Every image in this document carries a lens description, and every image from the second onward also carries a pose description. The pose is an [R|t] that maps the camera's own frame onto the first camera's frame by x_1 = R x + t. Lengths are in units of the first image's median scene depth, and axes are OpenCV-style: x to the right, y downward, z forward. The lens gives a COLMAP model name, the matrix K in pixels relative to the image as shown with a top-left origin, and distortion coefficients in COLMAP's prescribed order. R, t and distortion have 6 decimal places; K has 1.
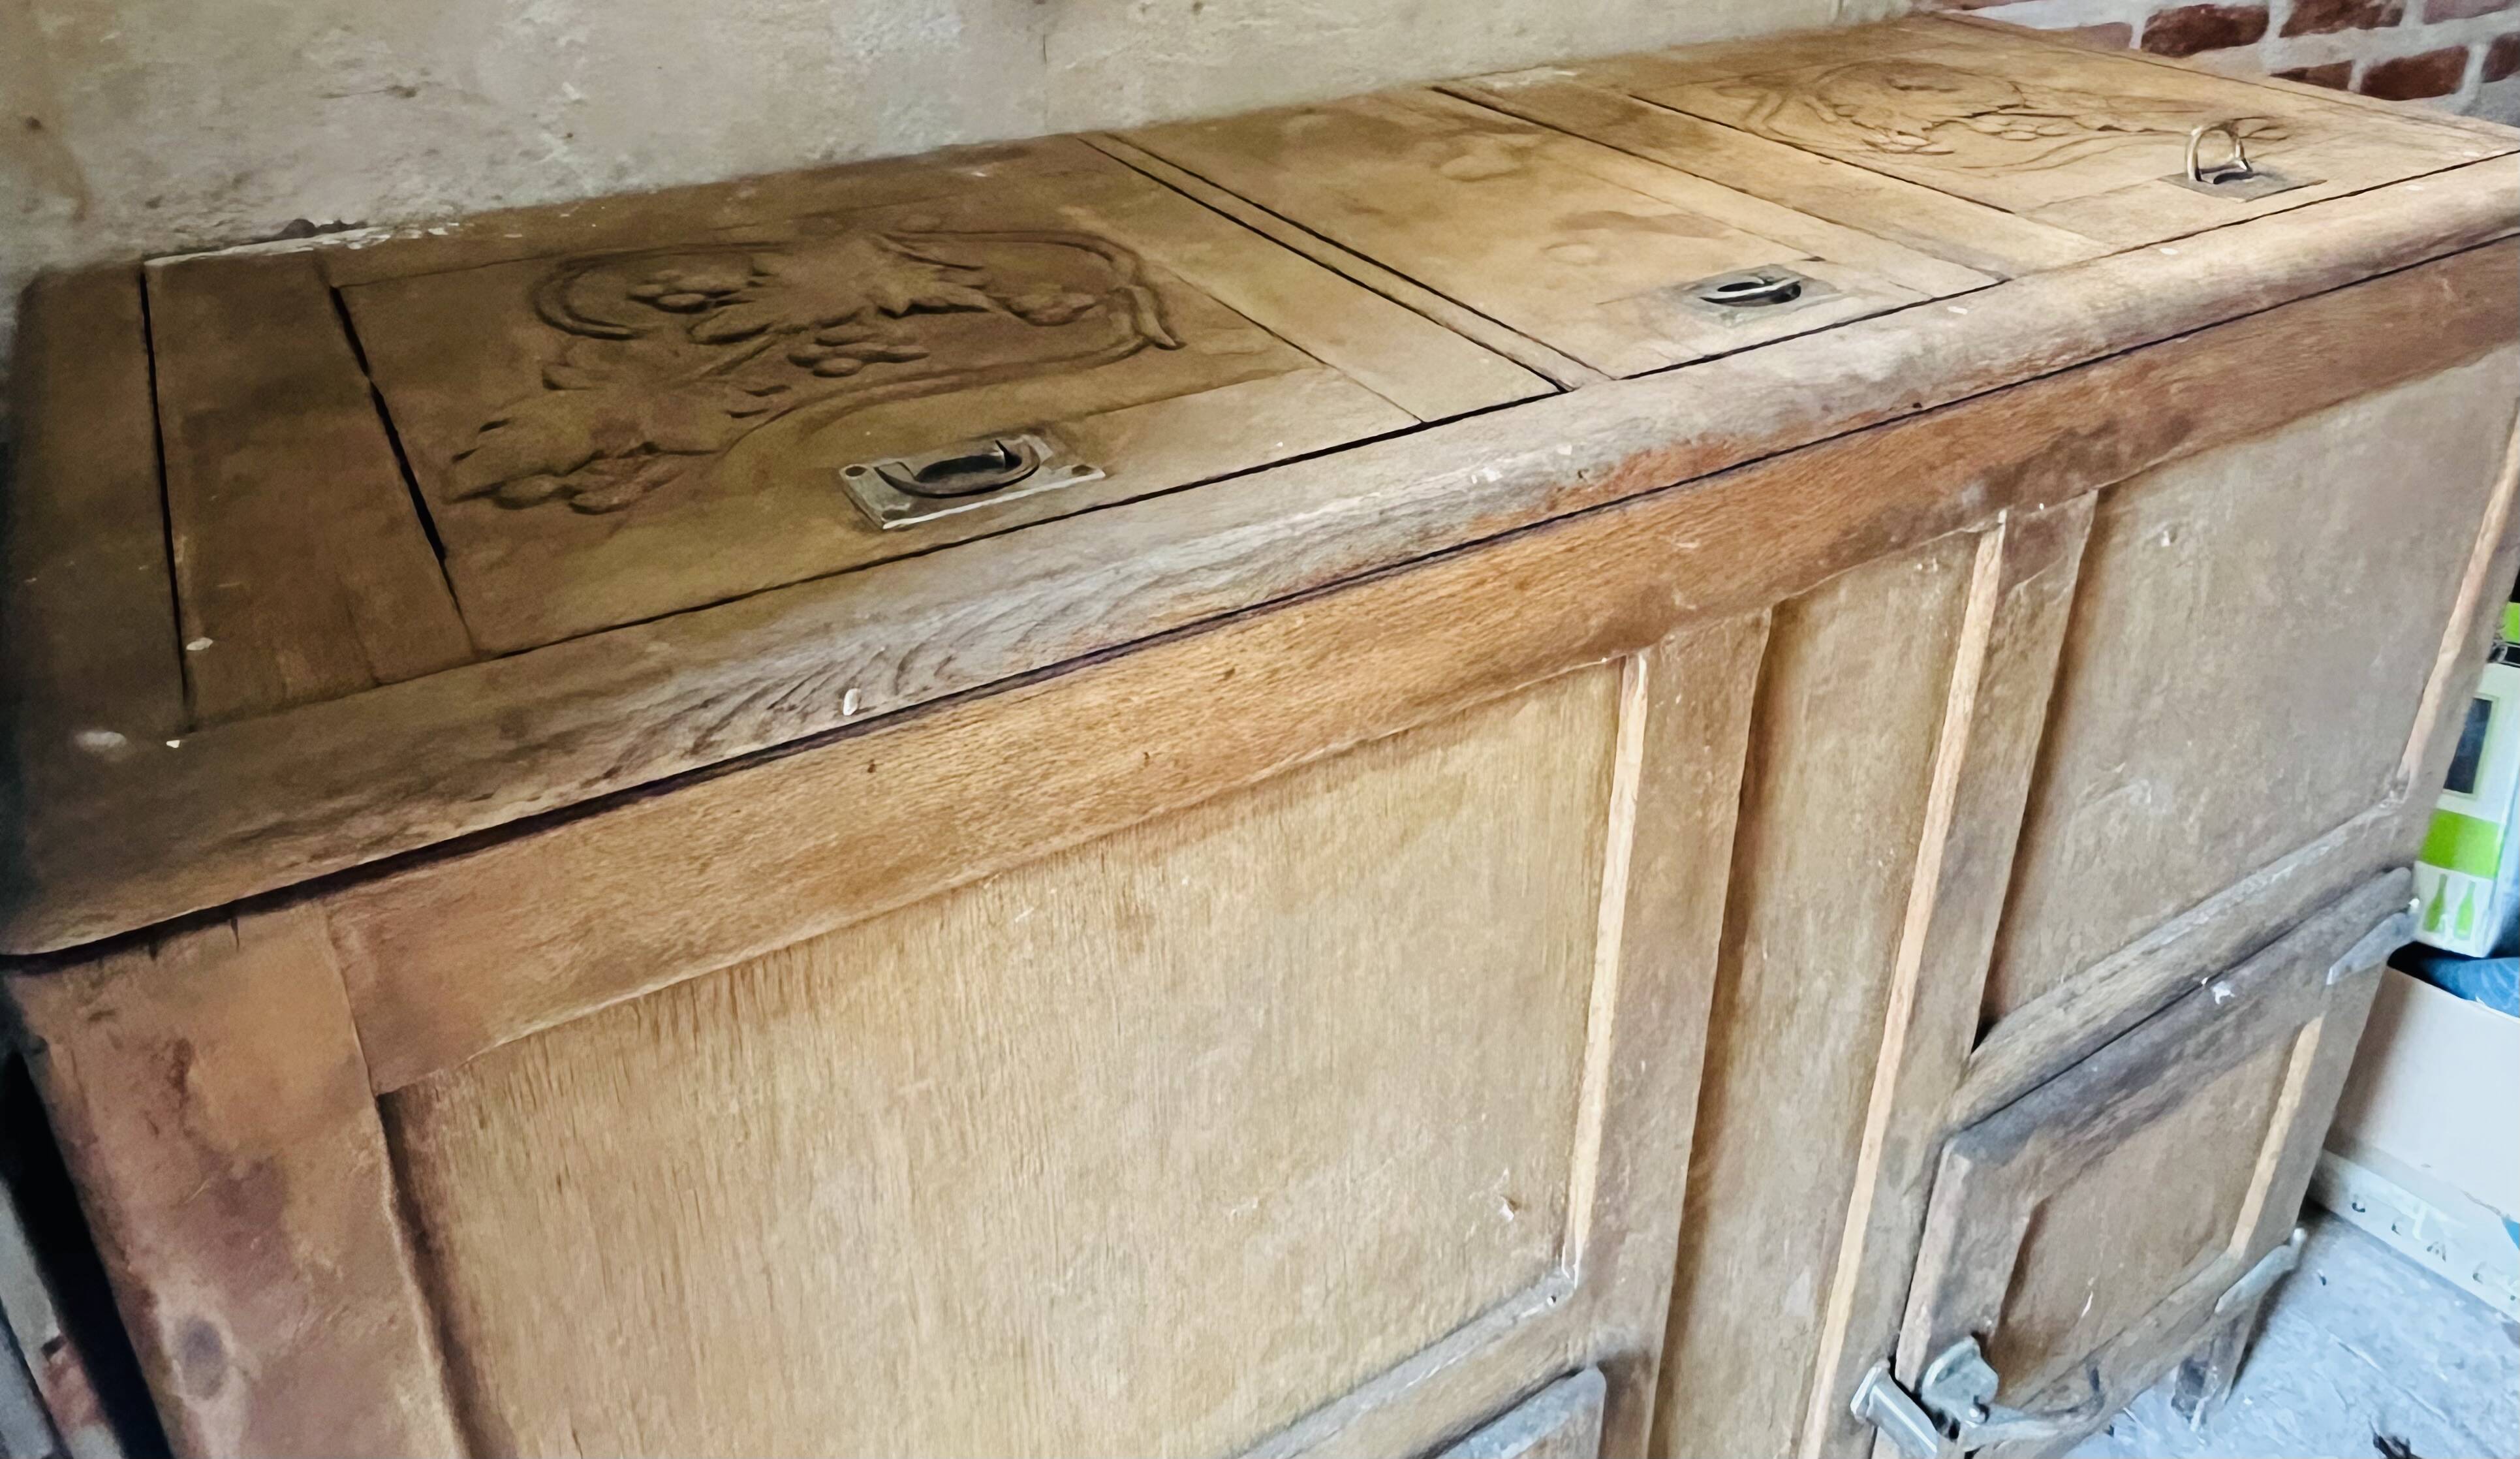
lens RADIAL K [[1750.5, 0, 1288.9], [0, 1750.5, 461.8], [0, 0, 1]] dist [0.000064, -0.002975]
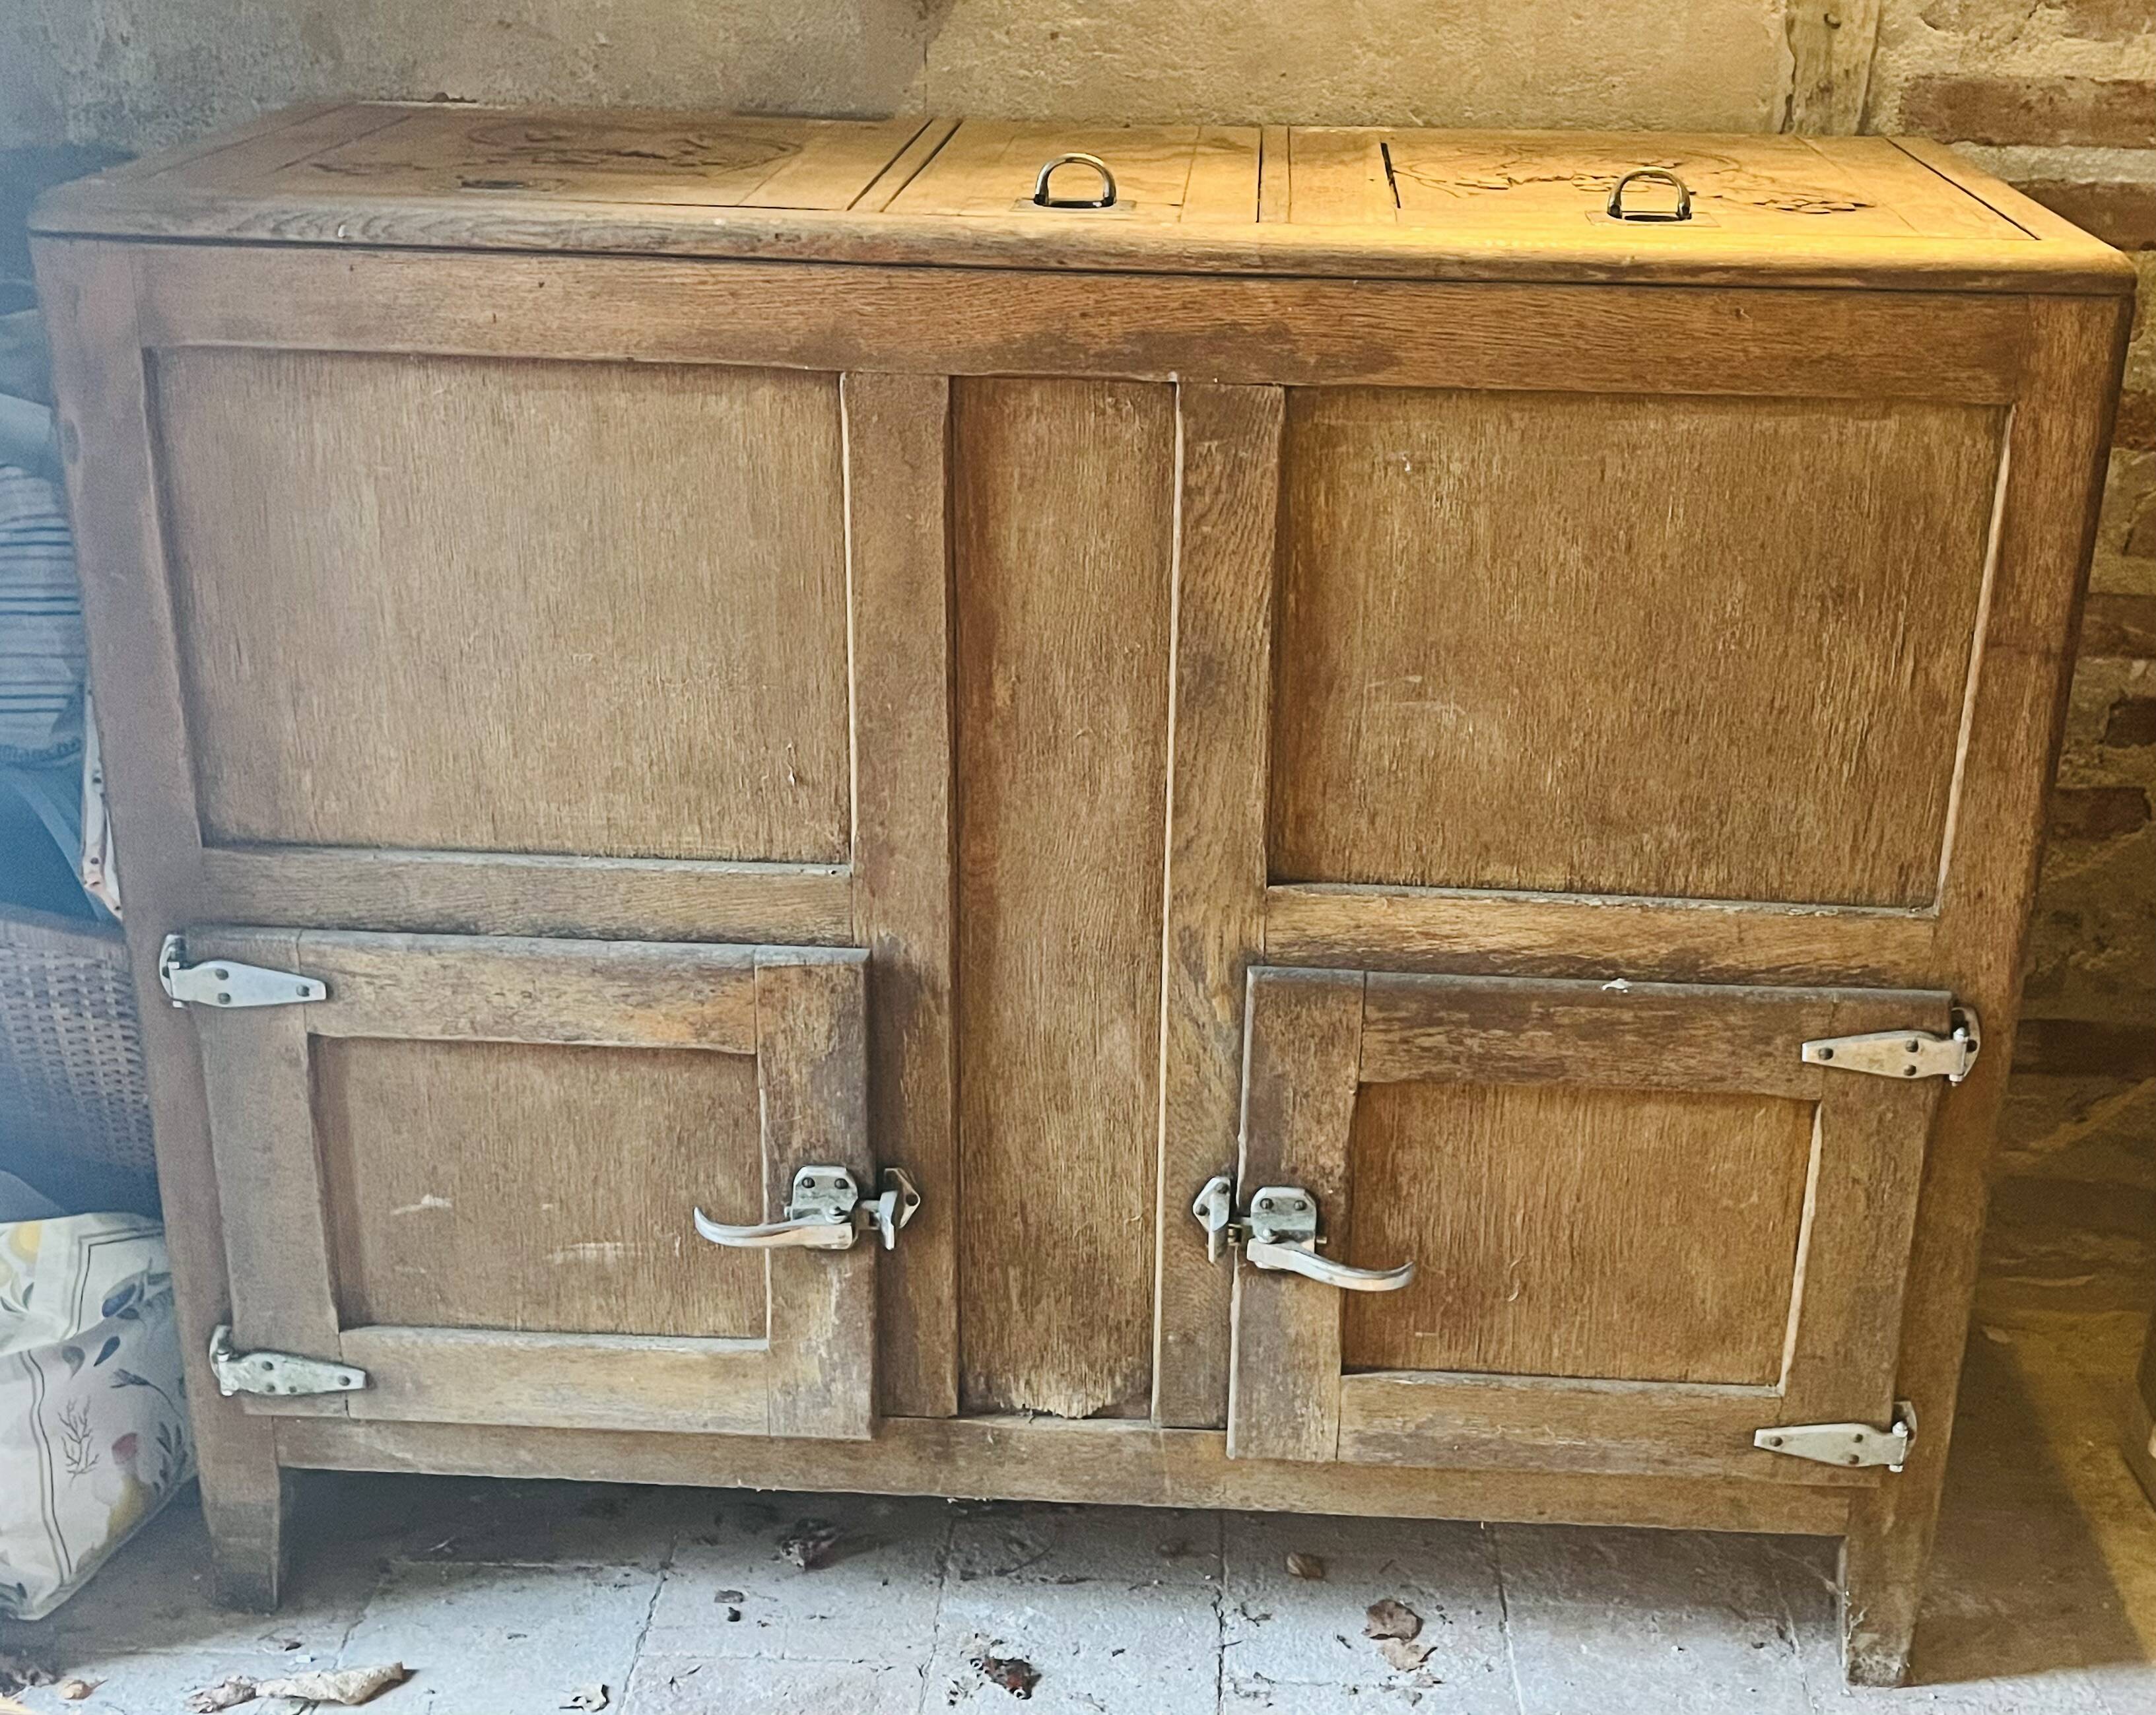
lens RADIAL K [[2575.0, 0, 1139.9], [0, 2575.0, 790.0], [0, 0, 1]] dist [0.049302, 0.000000]
pose [[0.818071, 0.217602, -0.532361, 1.662476], [-0.249649, 0.968260, 0.012143, 0.356672], [0.518107, 0.122969, 0.846430, -0.780197]]
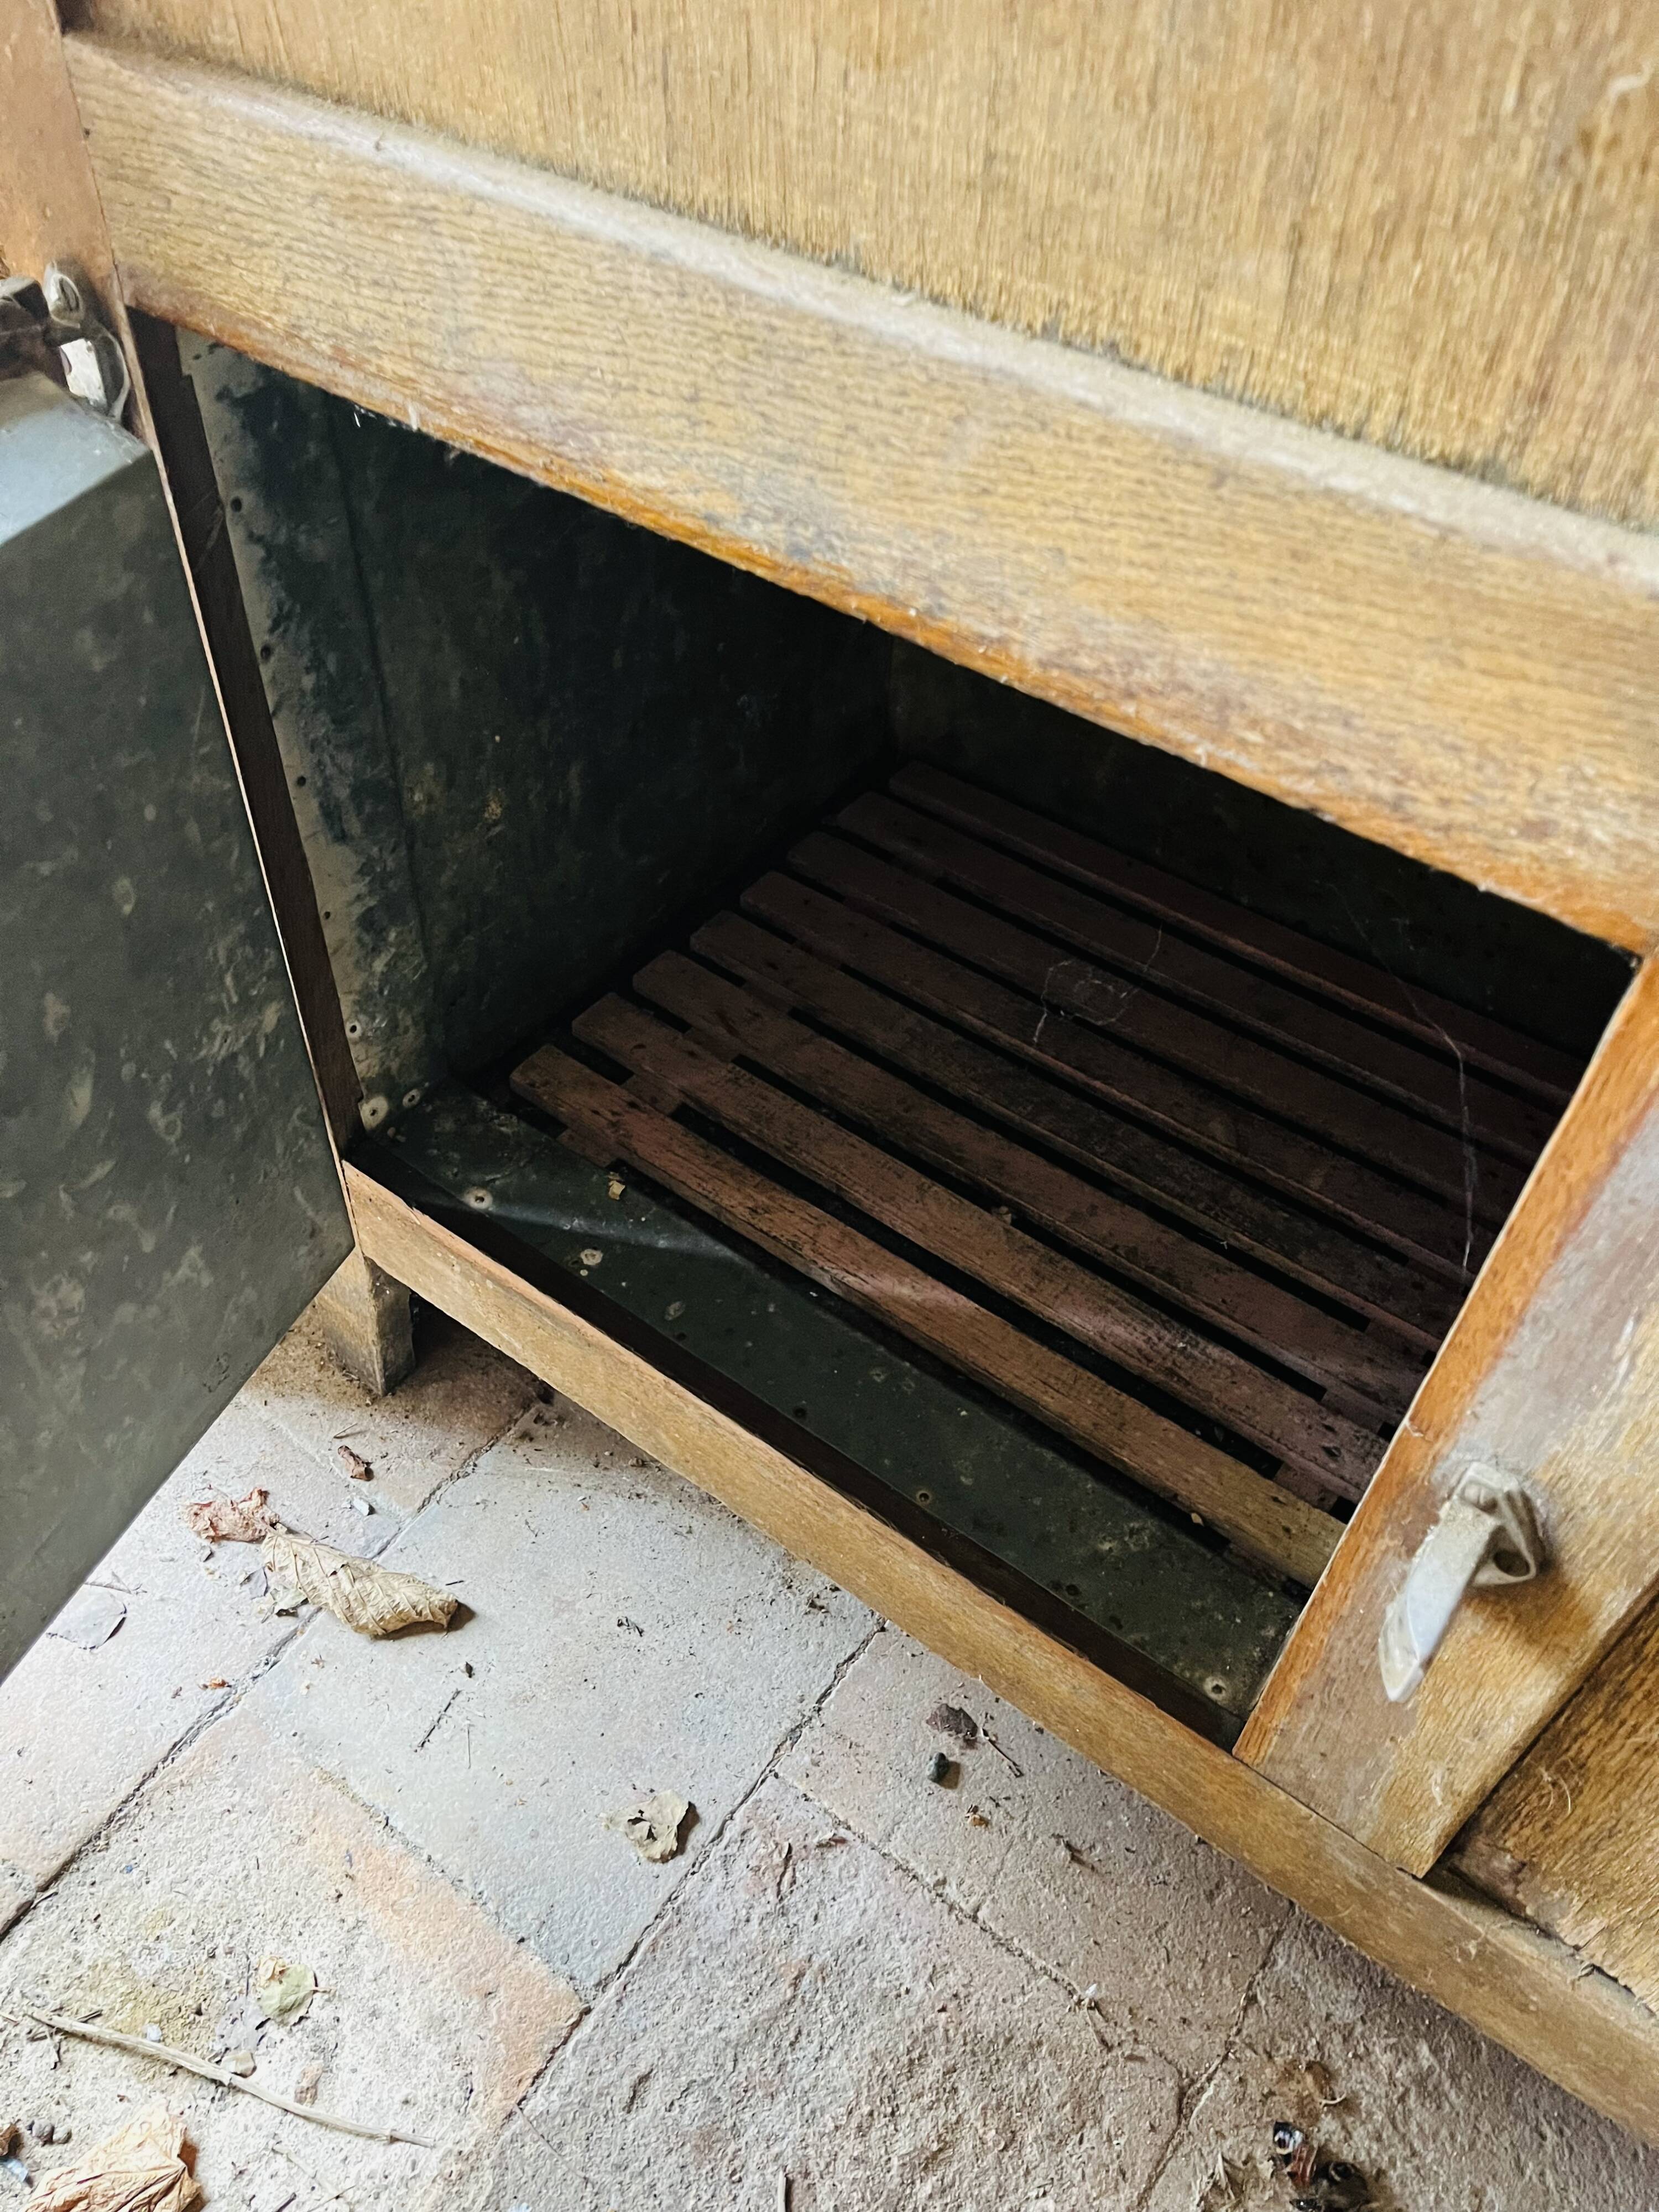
lens RADIAL K [[1683.4, 0, 832.8], [0, 1683.4, 1123.1], [0, 0, 1]] dist [0.063166, -0.095759]
pose [[0.363918, 0.686381, -0.629638, 0.409830], [-0.424484, 0.723926, 0.543823, 0.495242], [0.829082, 0.069364, 0.554808, 0.745249]]
